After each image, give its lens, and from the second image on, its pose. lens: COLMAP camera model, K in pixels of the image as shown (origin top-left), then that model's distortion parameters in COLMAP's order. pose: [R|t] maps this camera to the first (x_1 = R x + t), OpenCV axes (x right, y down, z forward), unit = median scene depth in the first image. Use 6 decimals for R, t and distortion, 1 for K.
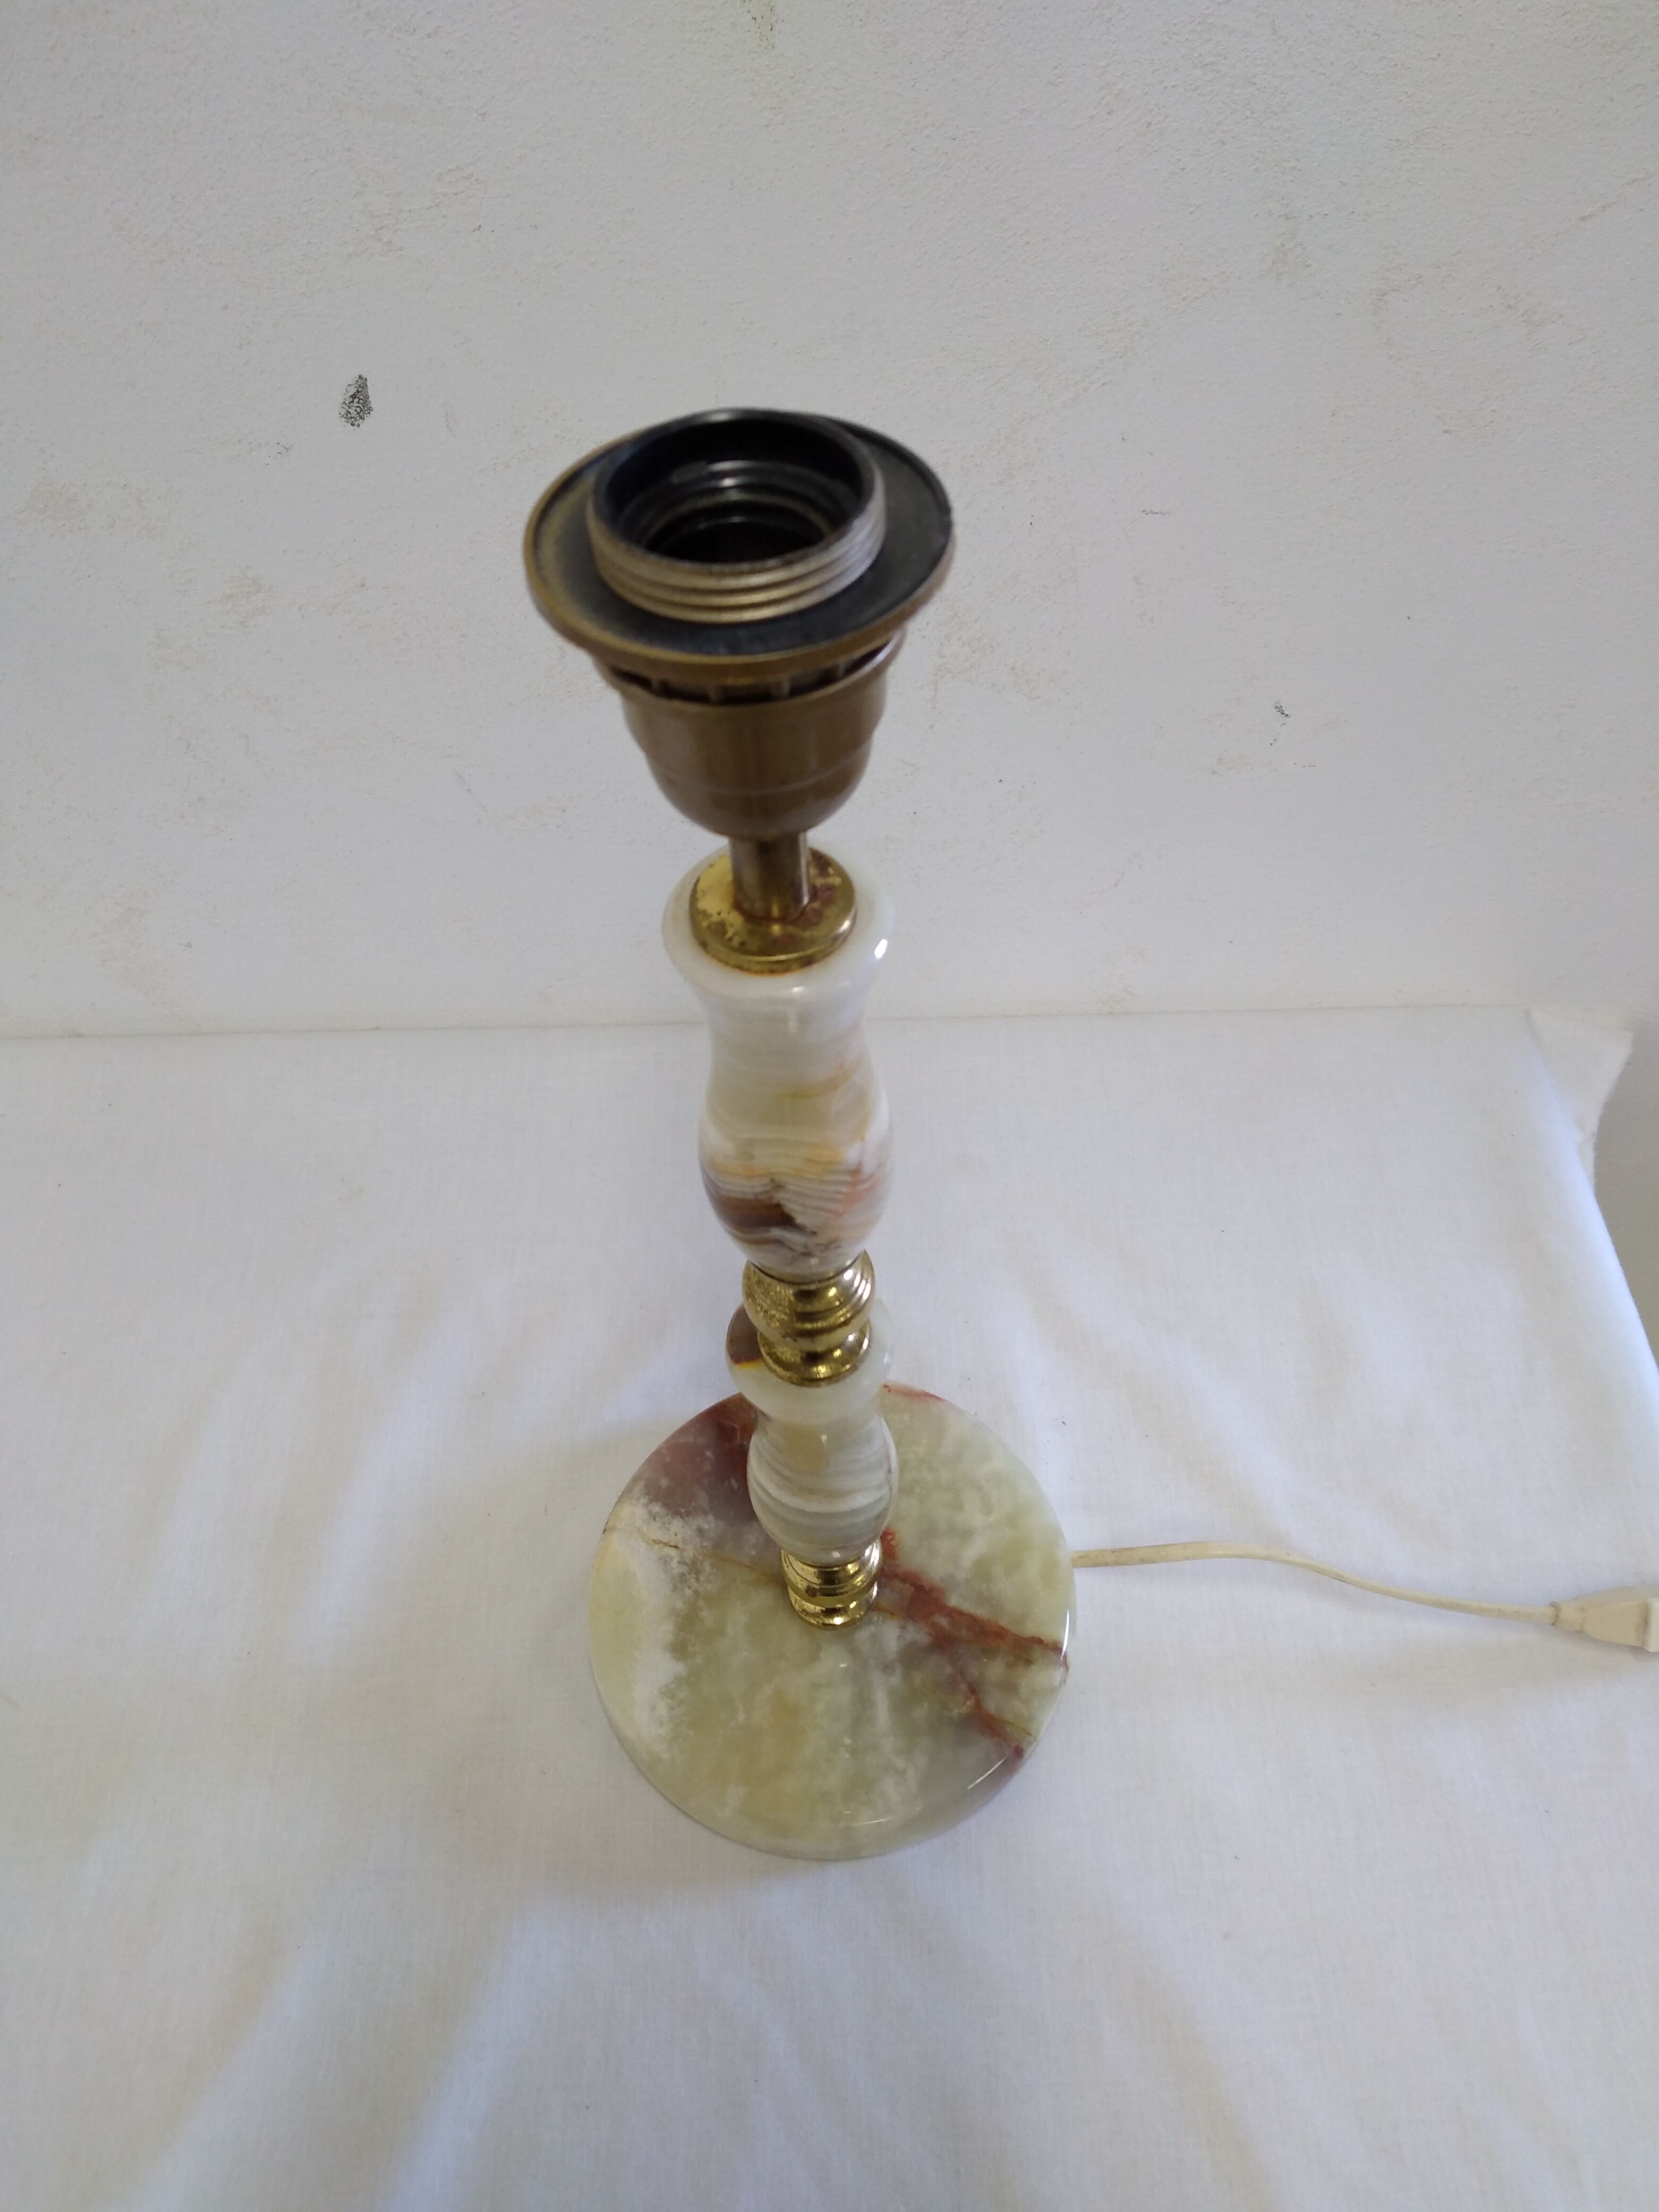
lens RADIAL K [[1778.8, 0, 857.1], [0, 1778.8, 1101.3], [0, 0, 1]] dist [-0.000771, -0.009845]
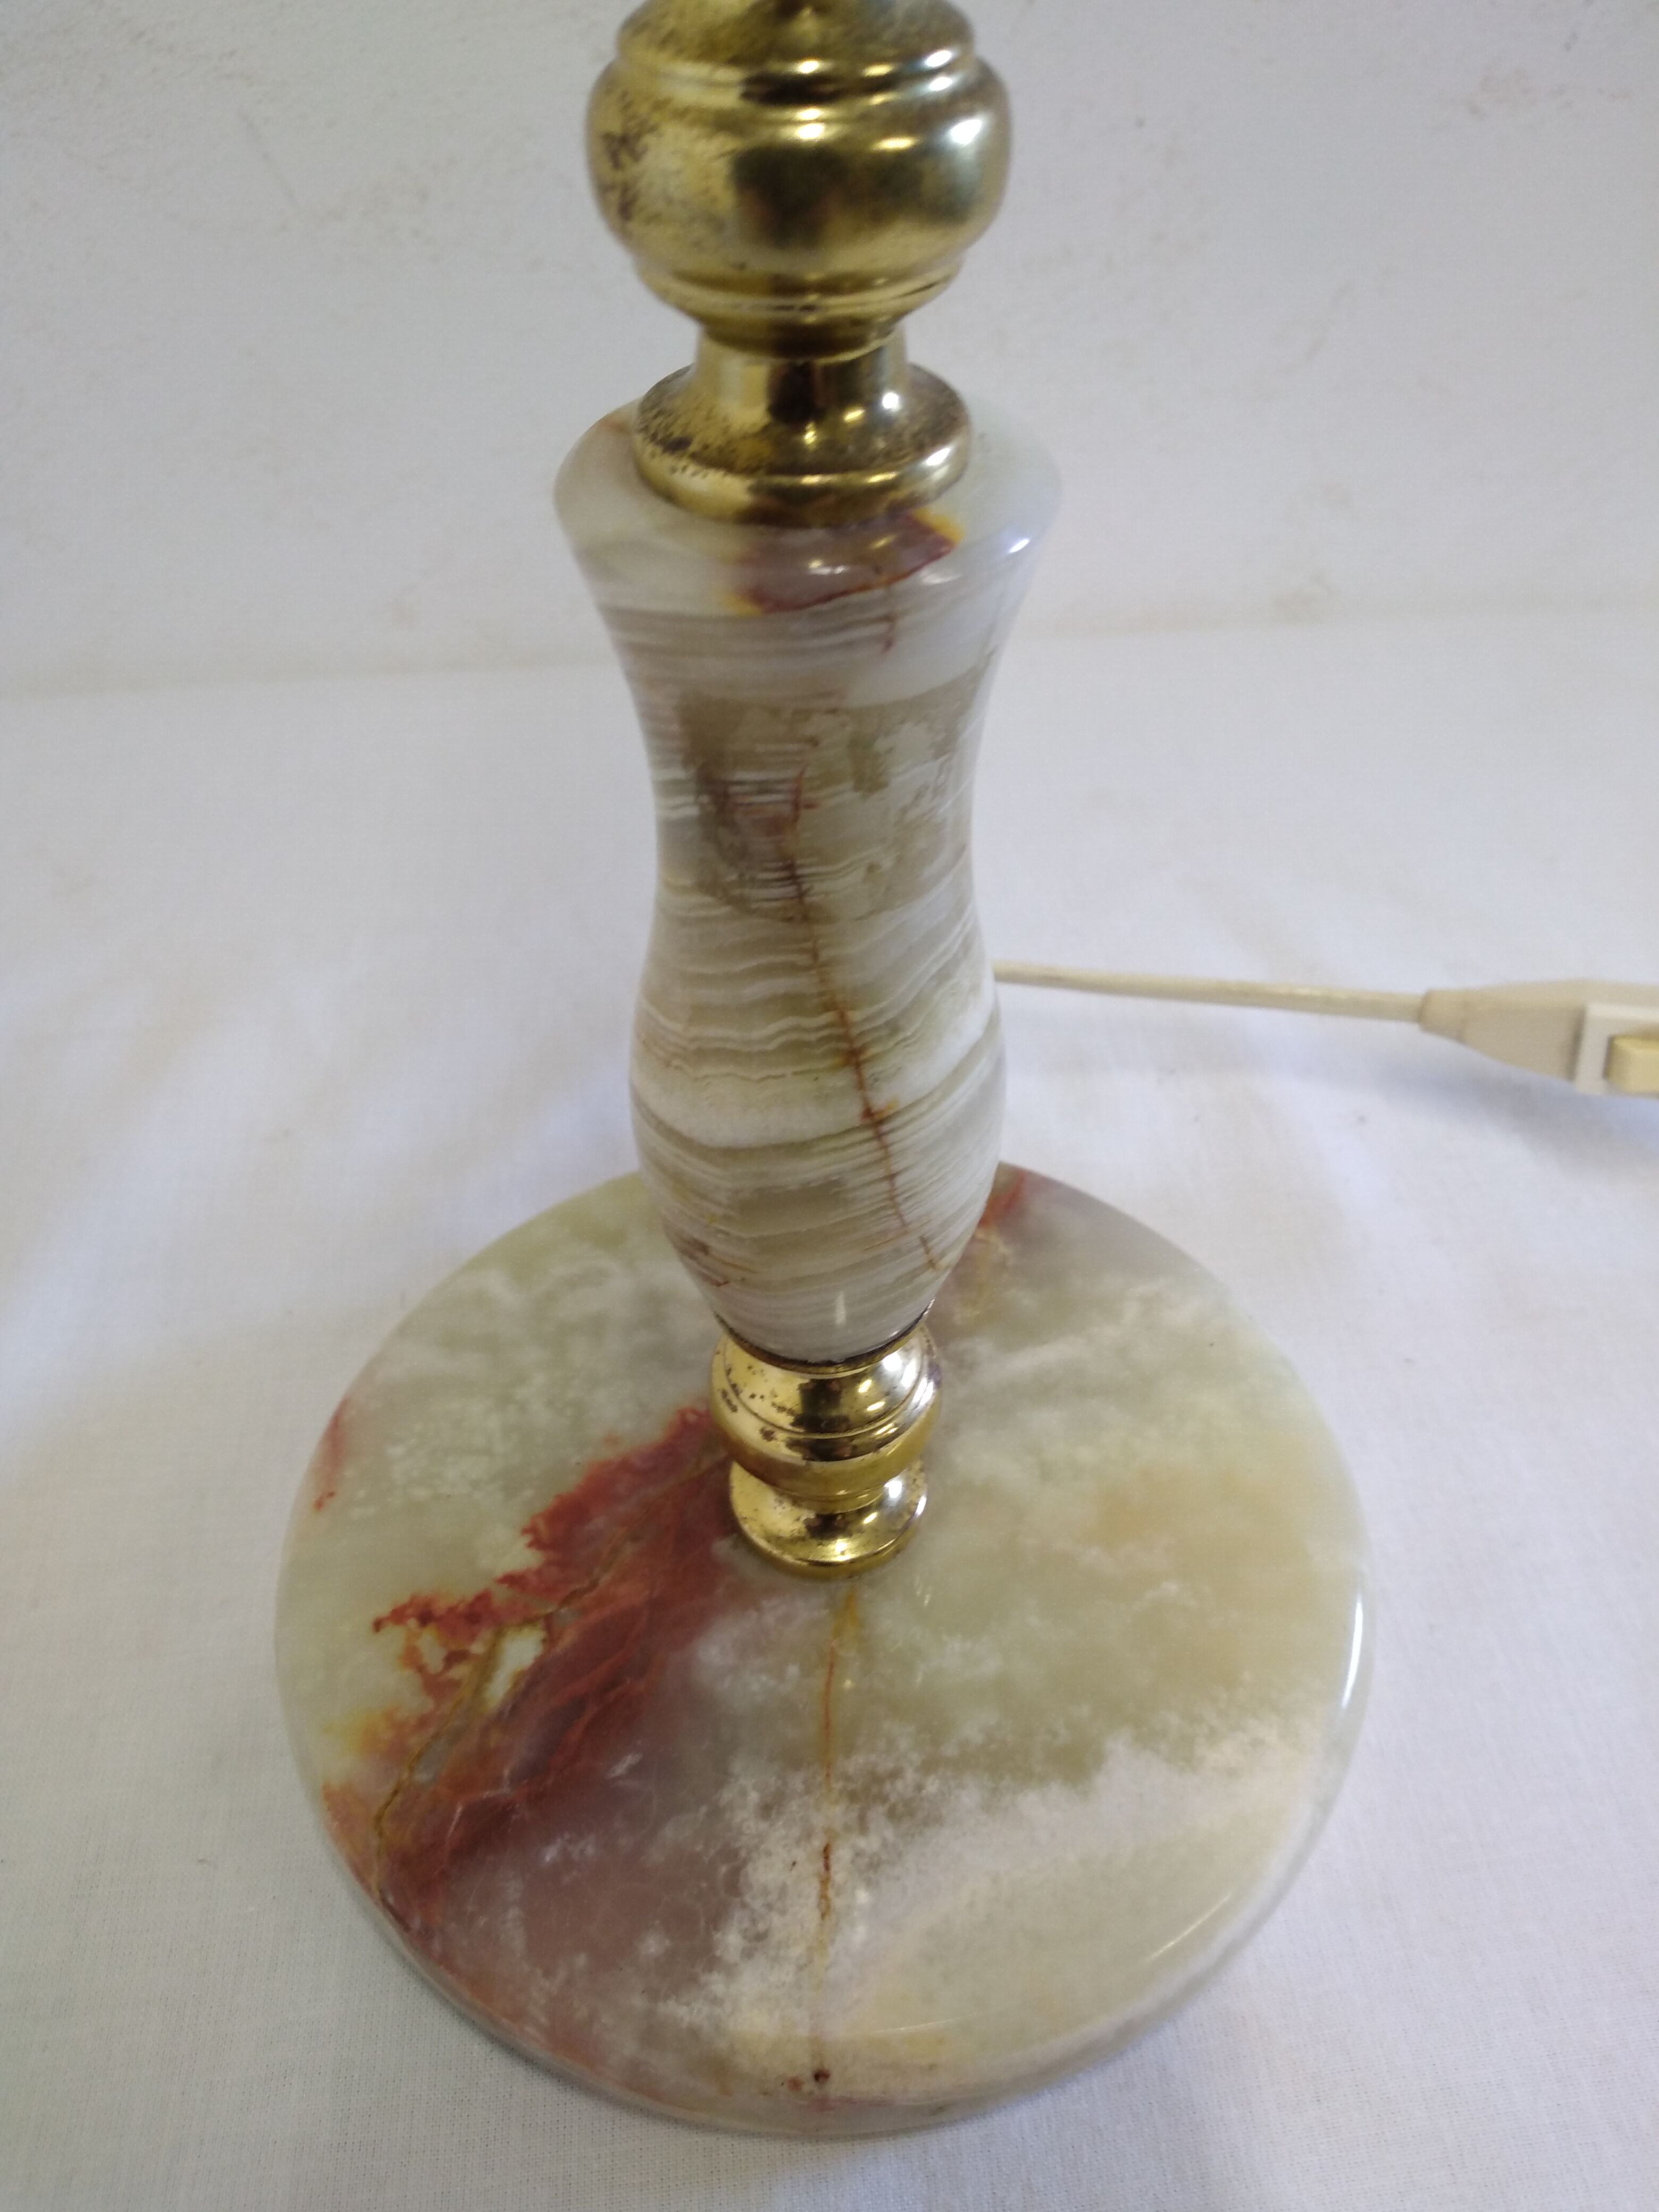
lens RADIAL K [[1814.7, 0, 847.5], [0, 1814.7, 1099.9], [0, 0, 1]] dist [0.007047, -0.100654]
pose [[-0.261438, -0.637635, 0.724619, -0.293568], [0.791715, 0.287766, 0.538867, 0.001311], [-0.552121, 0.714572, 0.429592, 0.754583]]
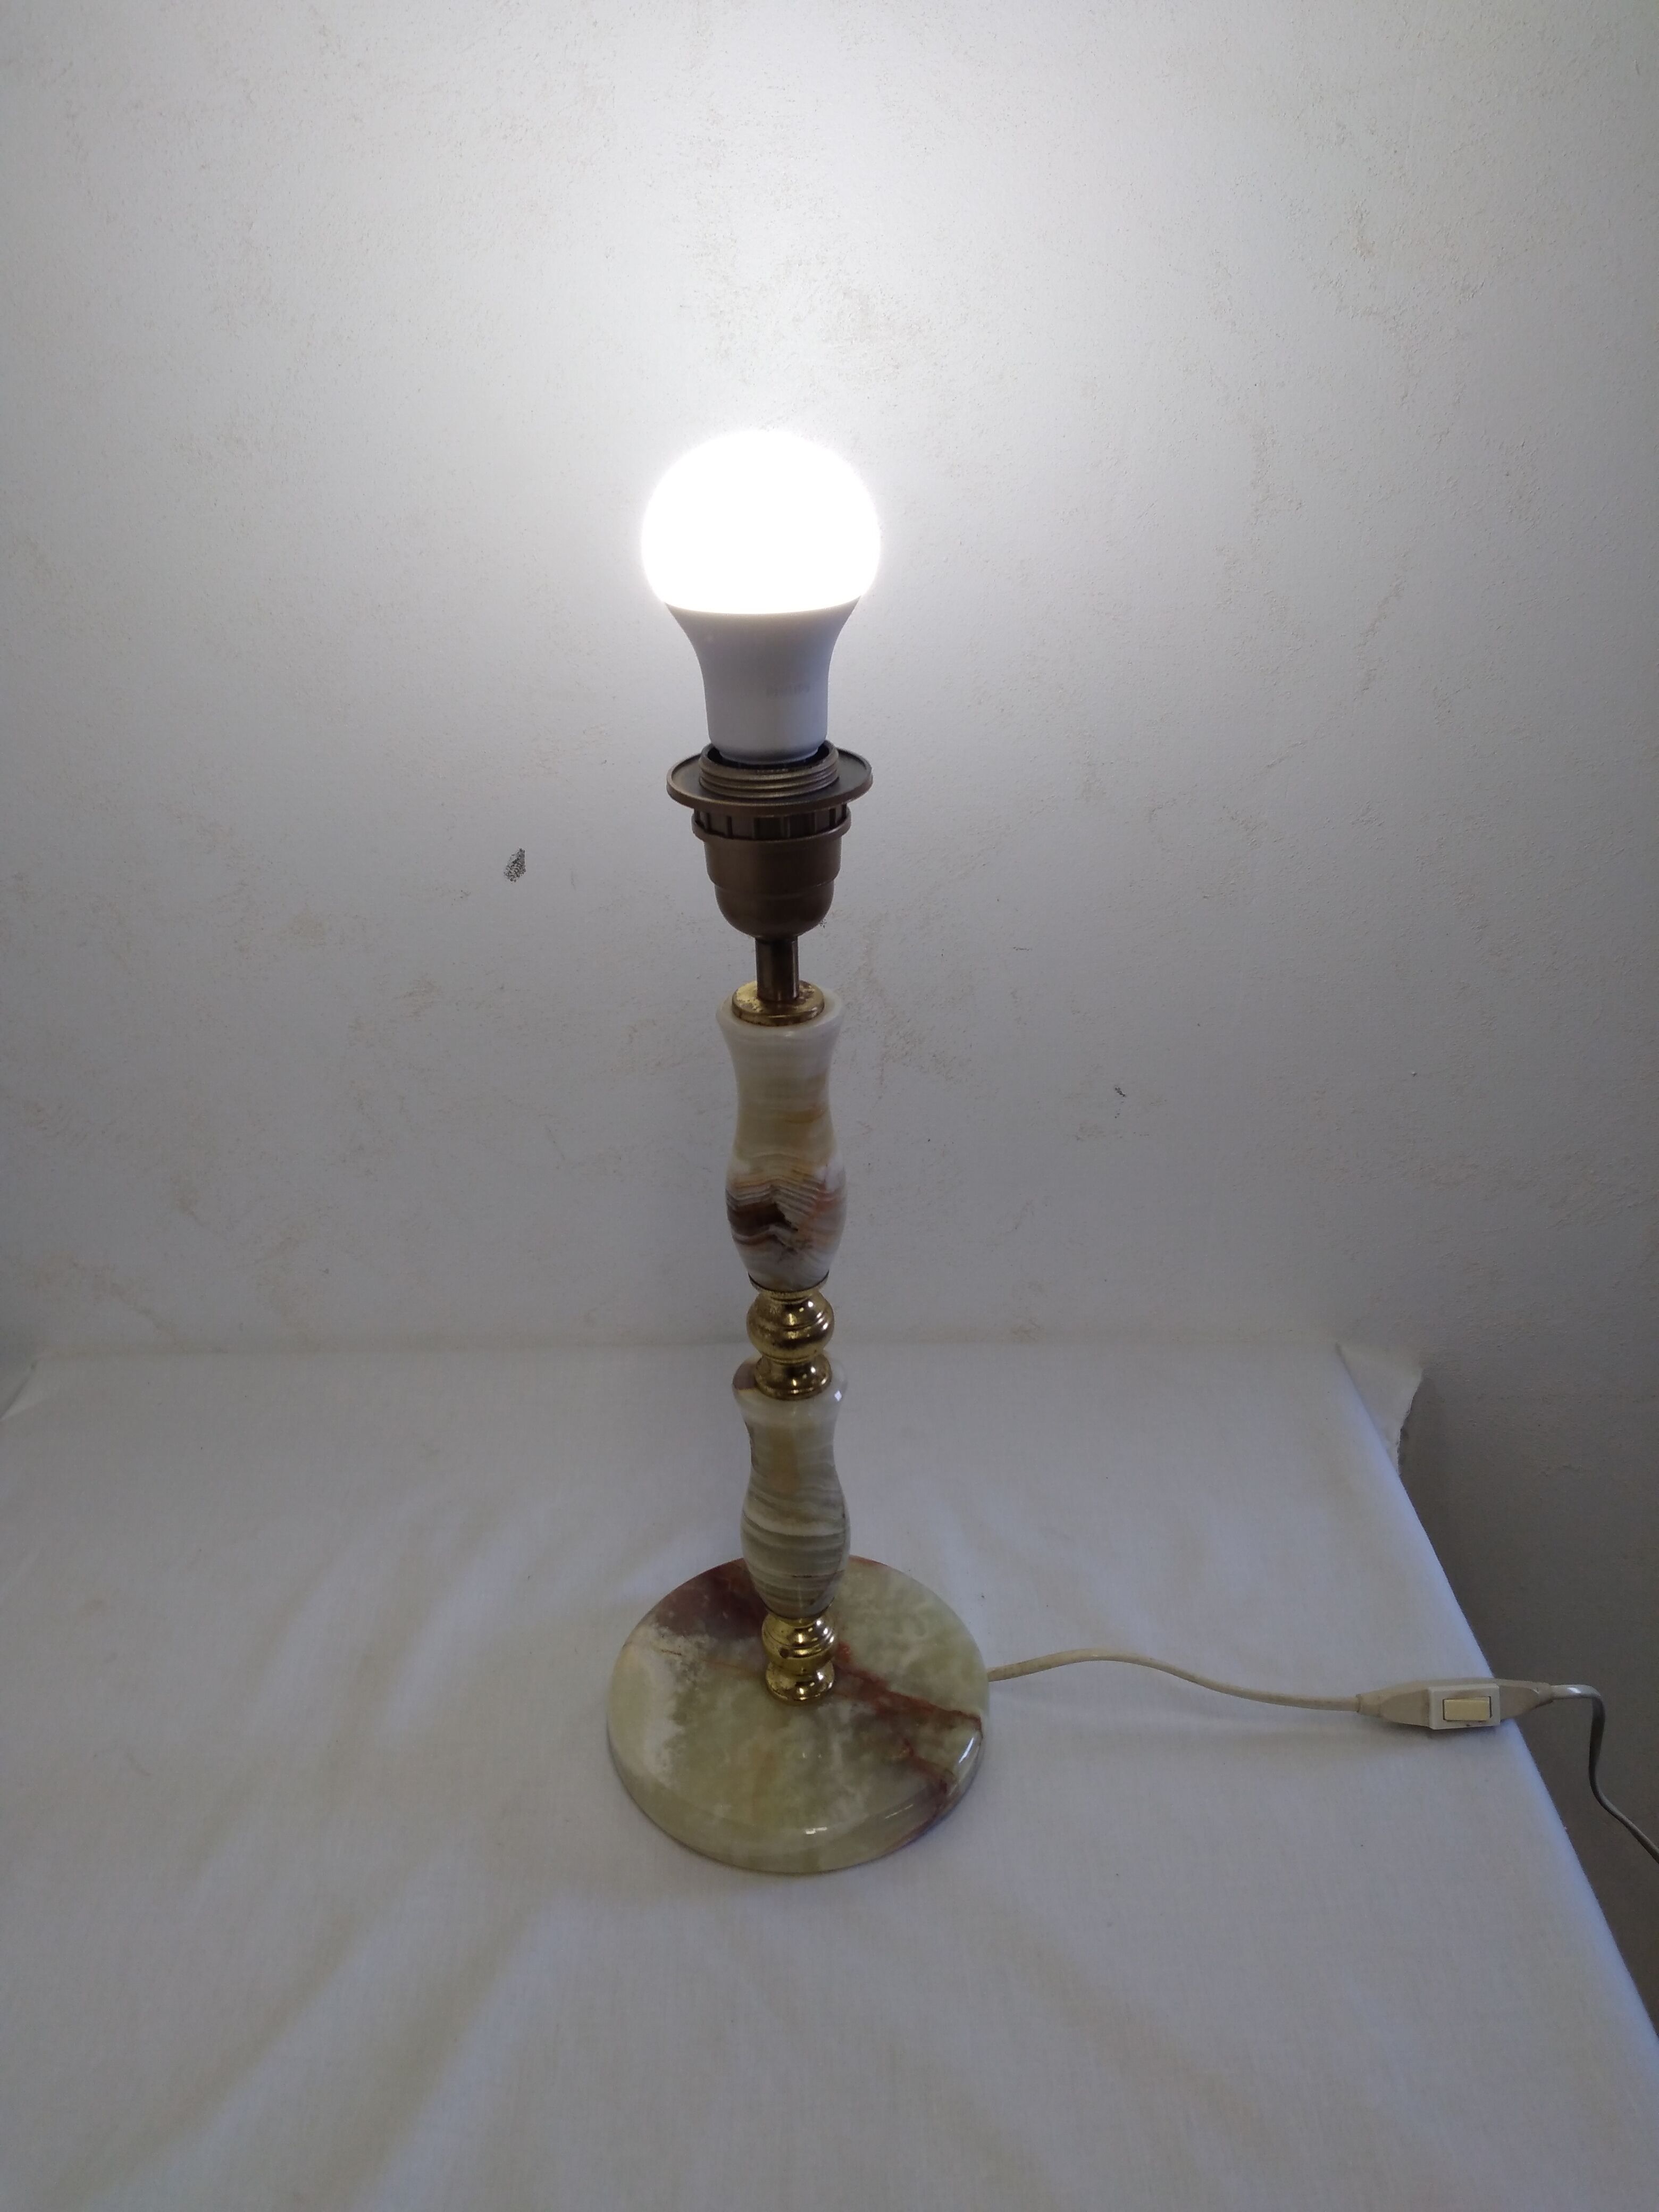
lens RADIAL K [[1814.7, 0, 847.5], [0, 1814.7, 1099.9], [0, 0, 1]] dist [0.007047, -0.100654]
pose [[0.999903, 0.012554, 0.006008, 0.007552], [-0.009021, 0.913327, -0.407127, 0.439100], [-0.010598, 0.407033, 0.913352, -0.385584]]
